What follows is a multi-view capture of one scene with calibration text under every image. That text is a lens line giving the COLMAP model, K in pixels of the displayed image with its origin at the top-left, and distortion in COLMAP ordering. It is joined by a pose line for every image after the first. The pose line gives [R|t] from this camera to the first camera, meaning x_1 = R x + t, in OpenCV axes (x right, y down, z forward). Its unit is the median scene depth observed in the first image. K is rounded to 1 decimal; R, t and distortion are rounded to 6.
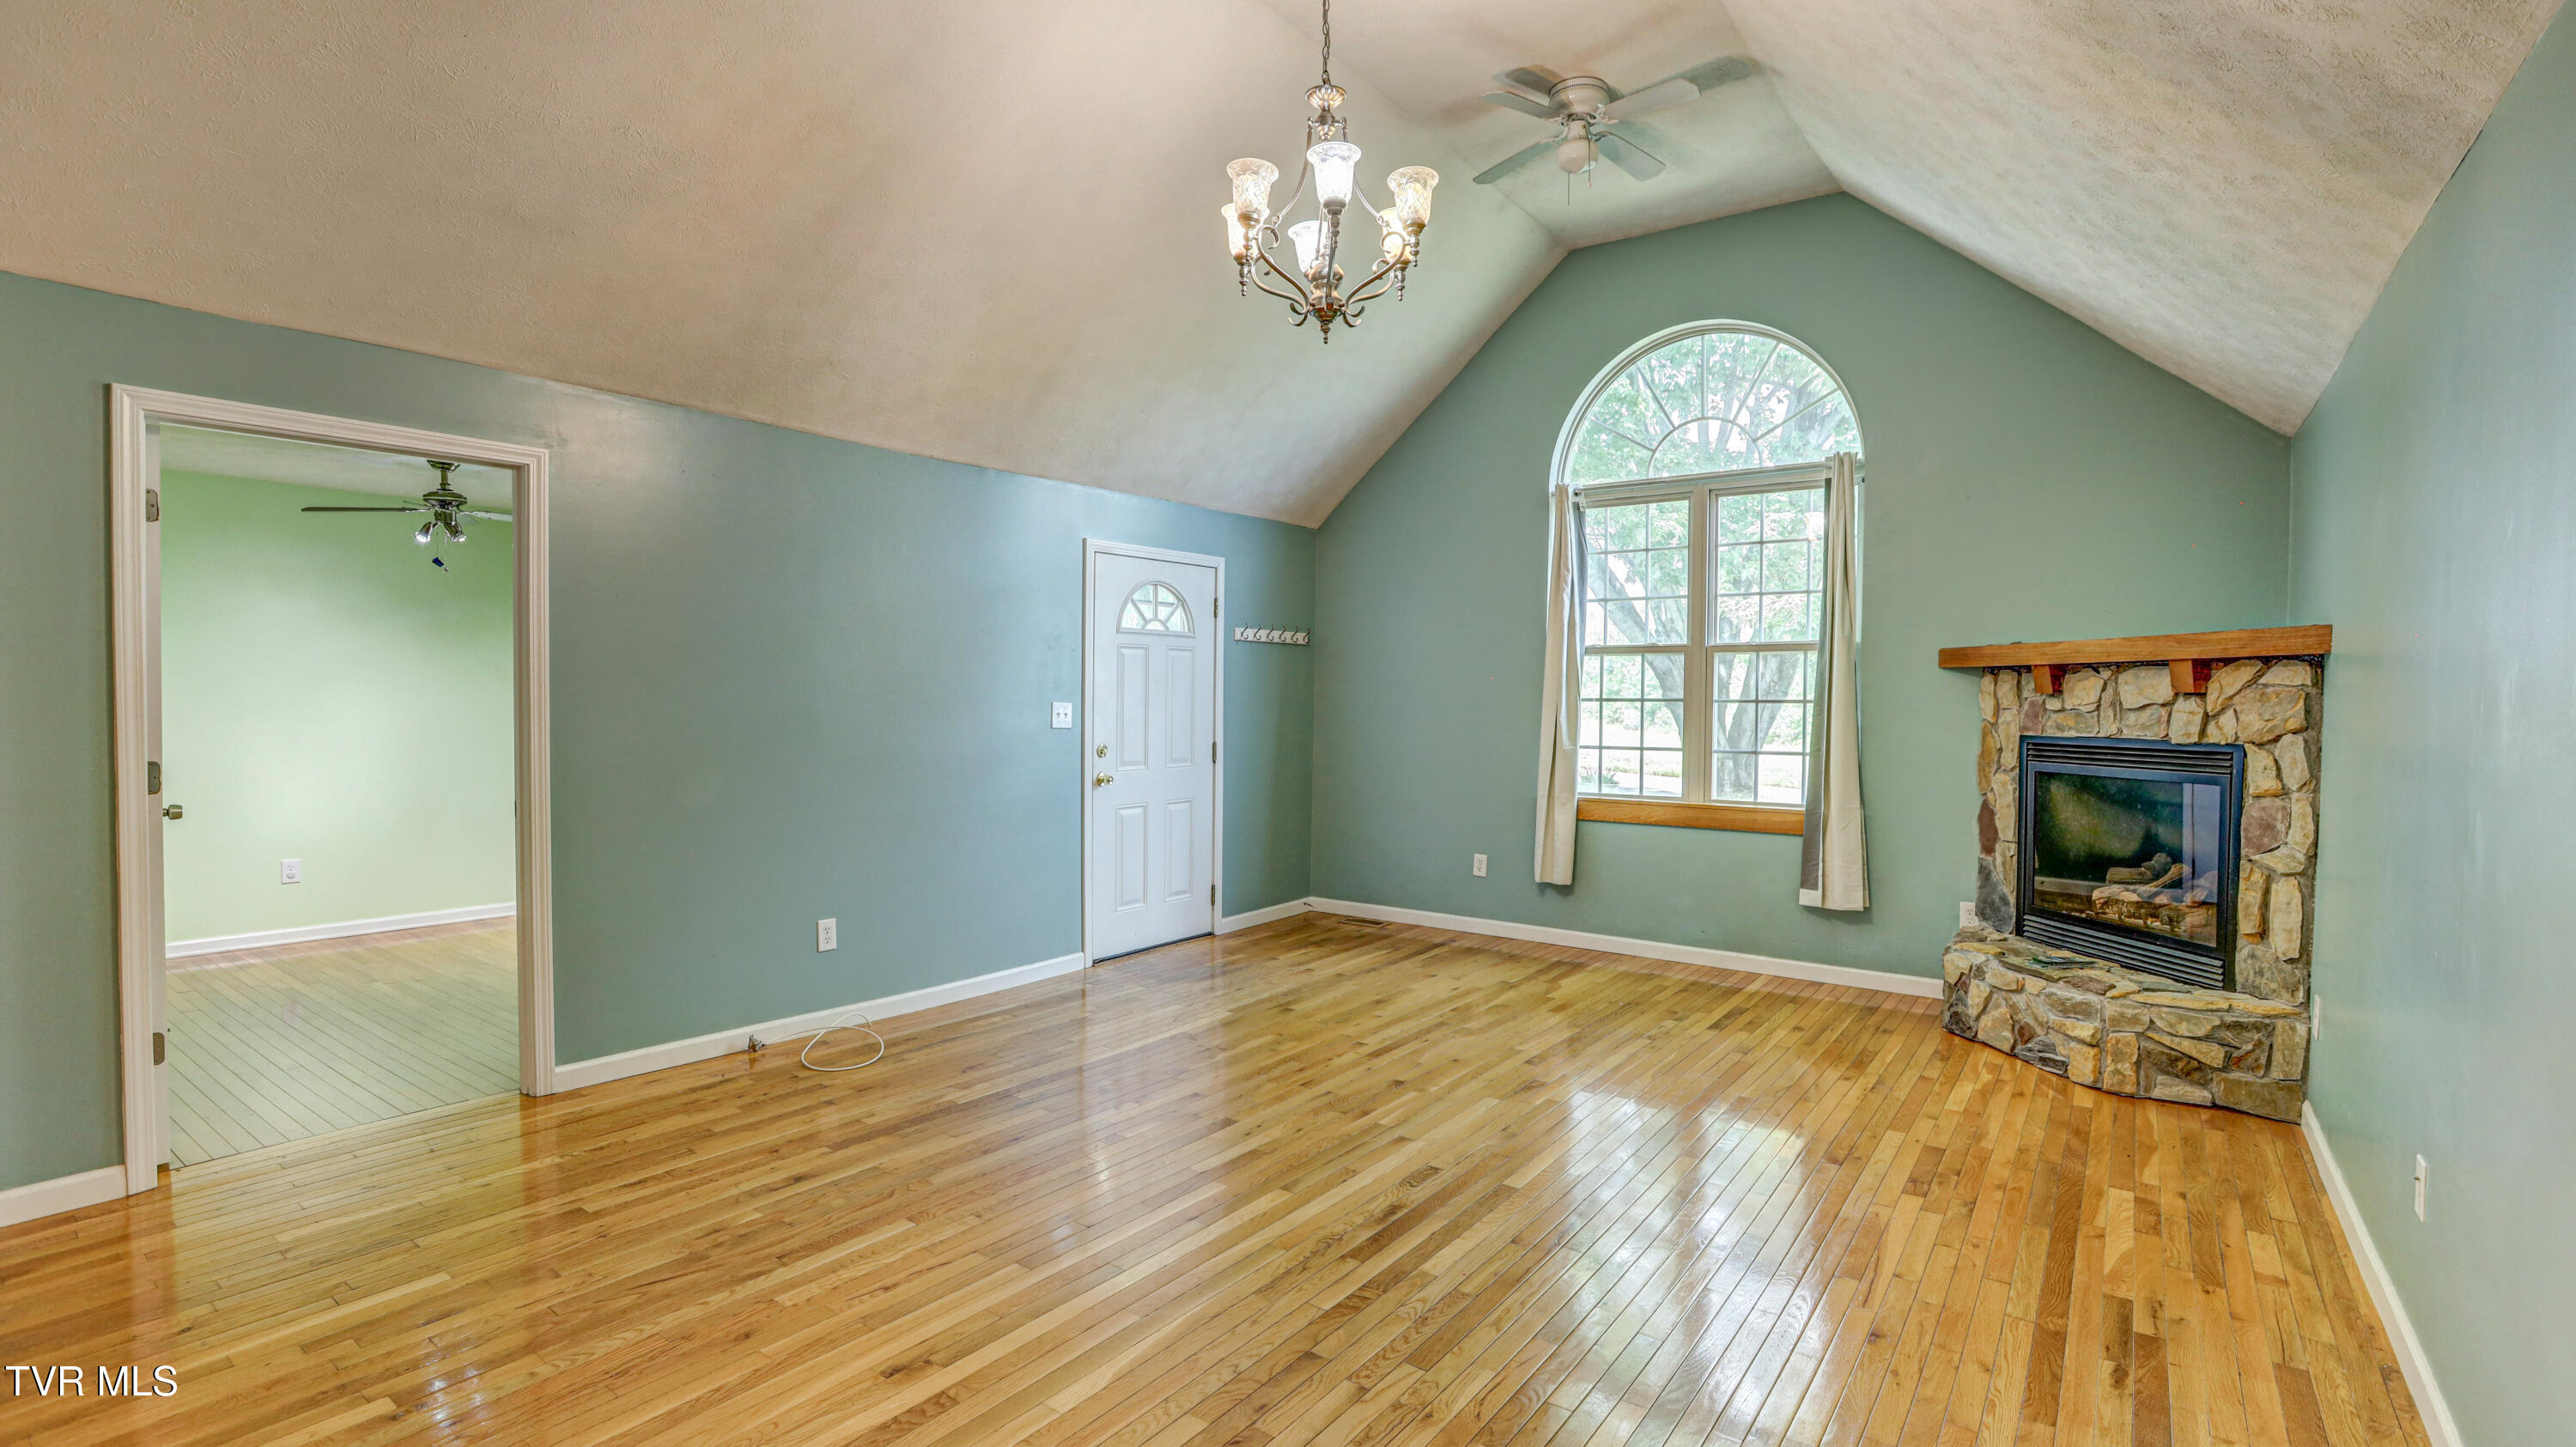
lens RADIAL K [[1169.7, 0, 1283.5], [0, 1169.7, 718.3], [0, 0, 1]] dist [-0.058957, 0.021834]
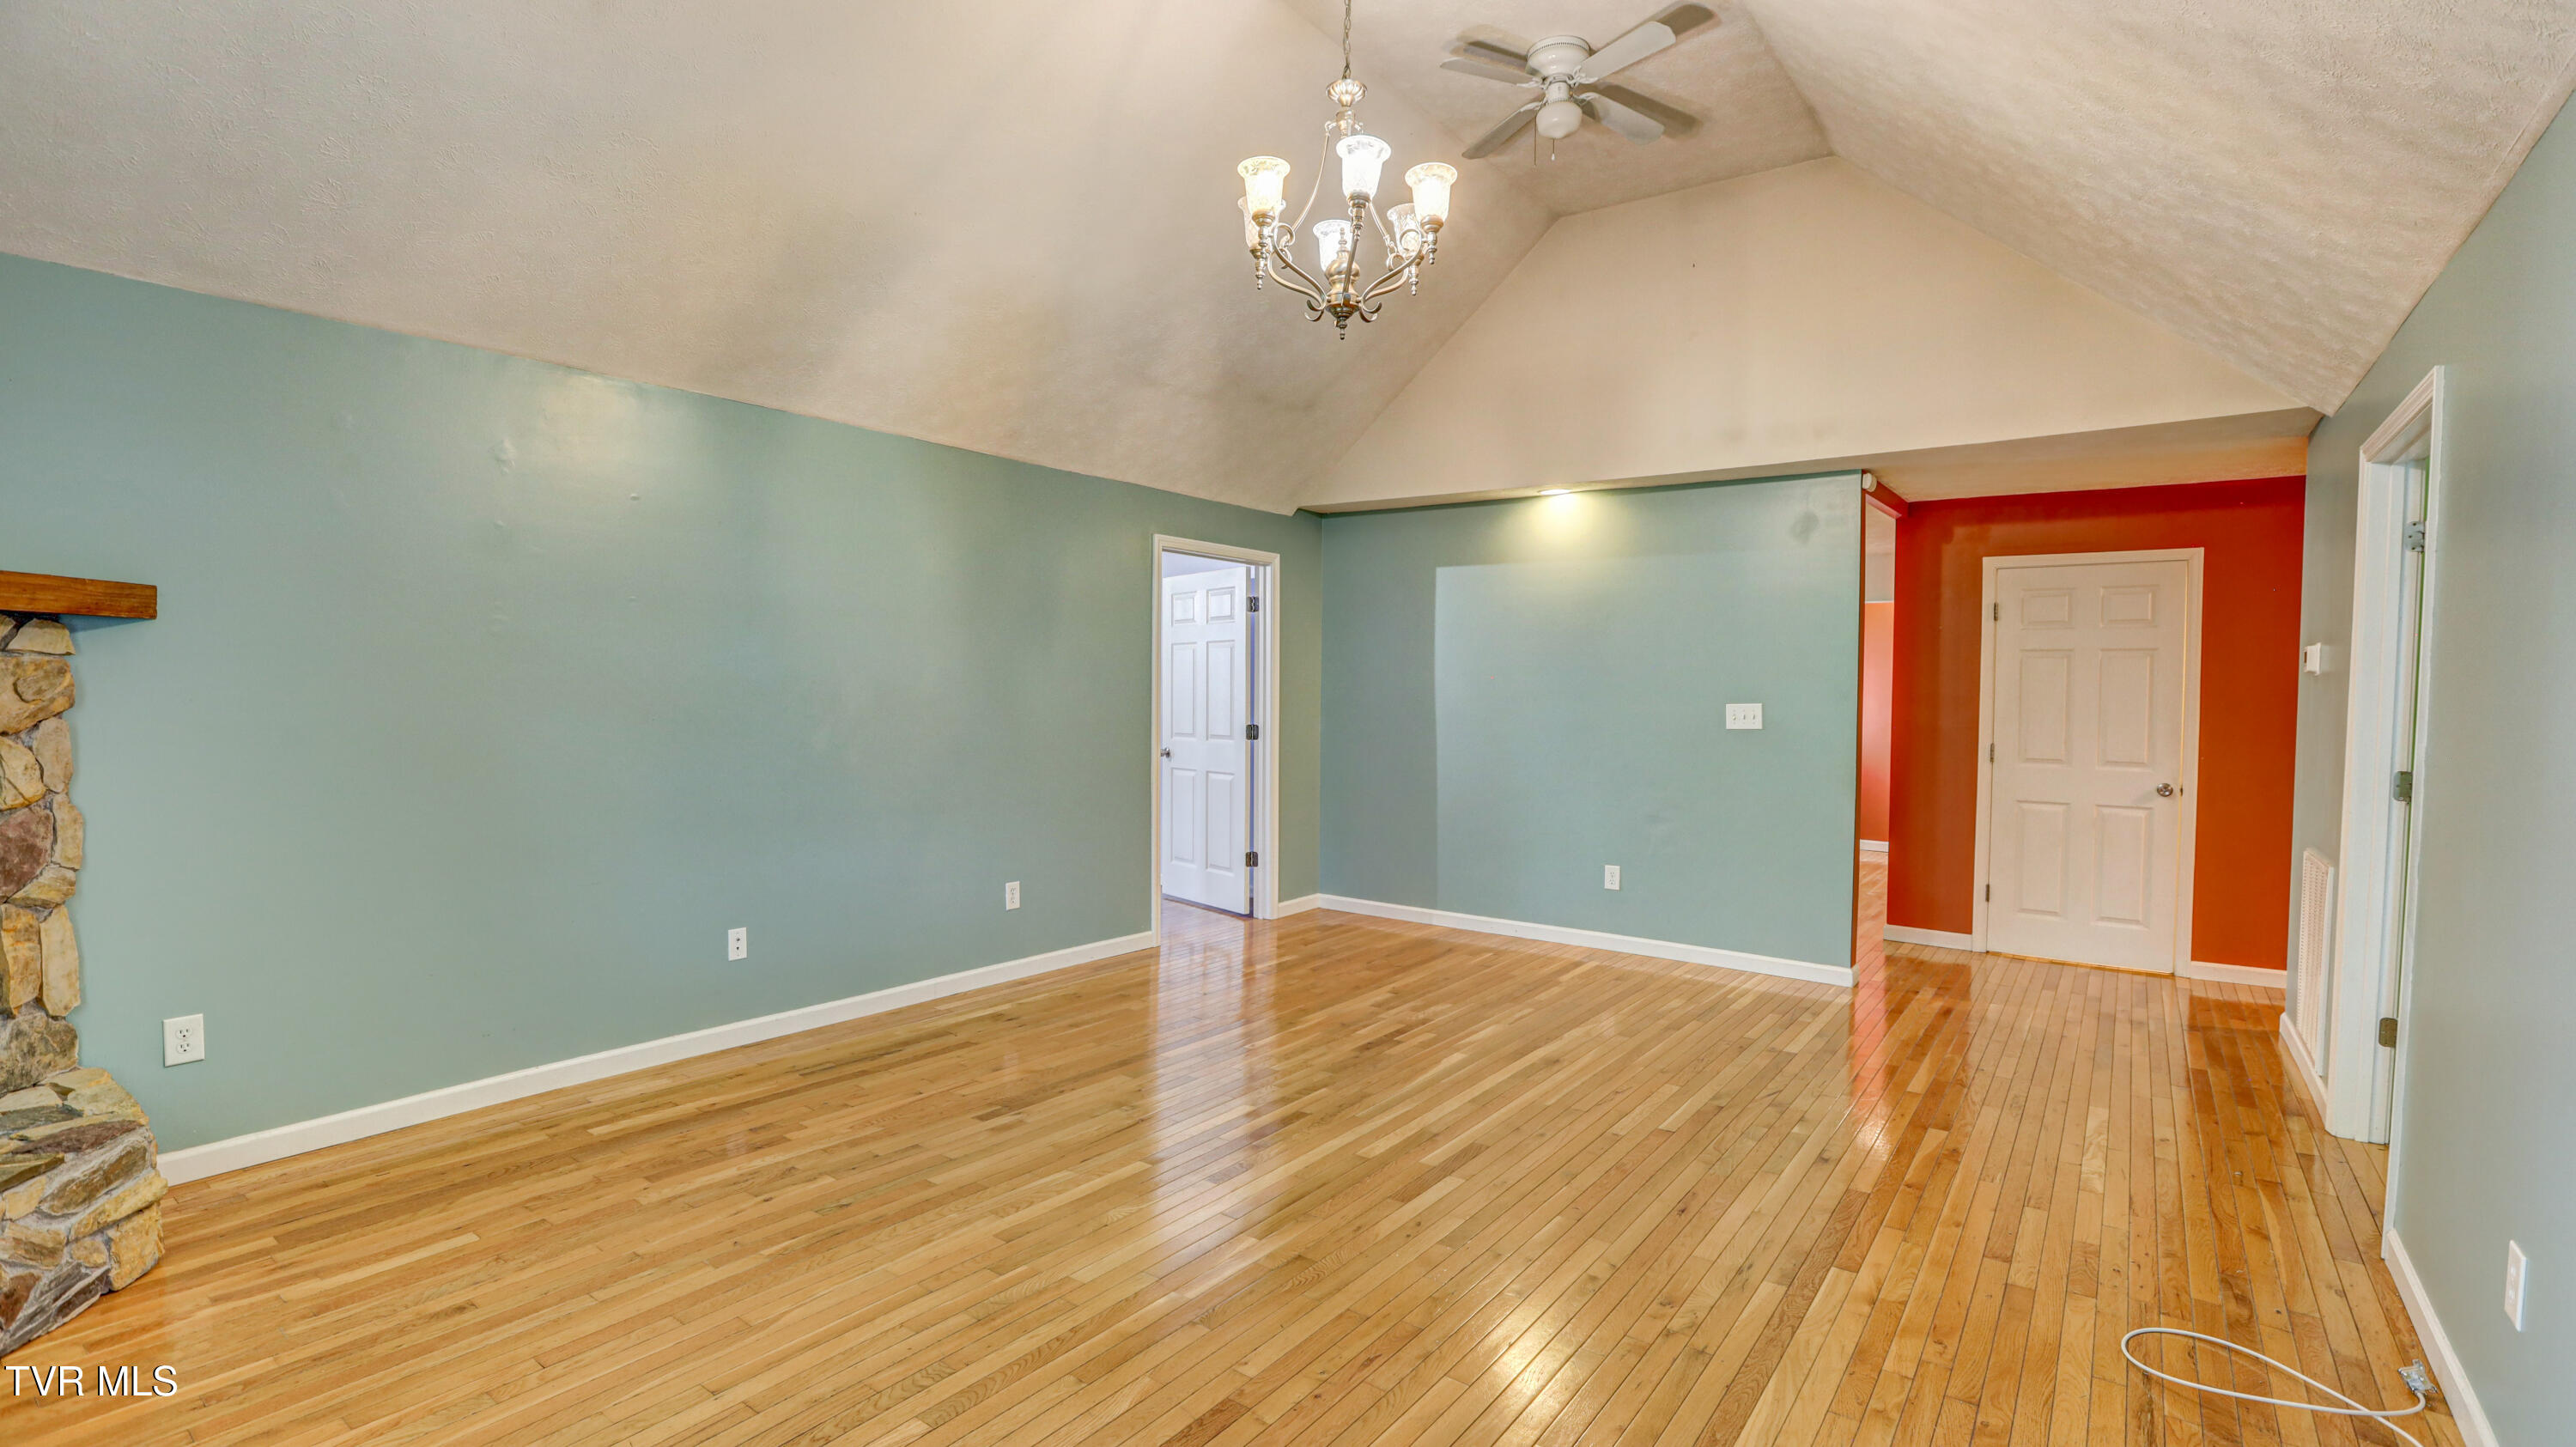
lens RADIAL K [[1169.7, 0, 1283.5], [0, 1169.7, 718.3], [0, 0, 1]] dist [-0.058957, 0.021834]
pose [[-0.999812, -0.019304, -0.001747, 0.083694], [-0.019361, 0.998927, 0.042061, -0.038258], [0.000933, 0.042087, -0.999114, 2.036796]]
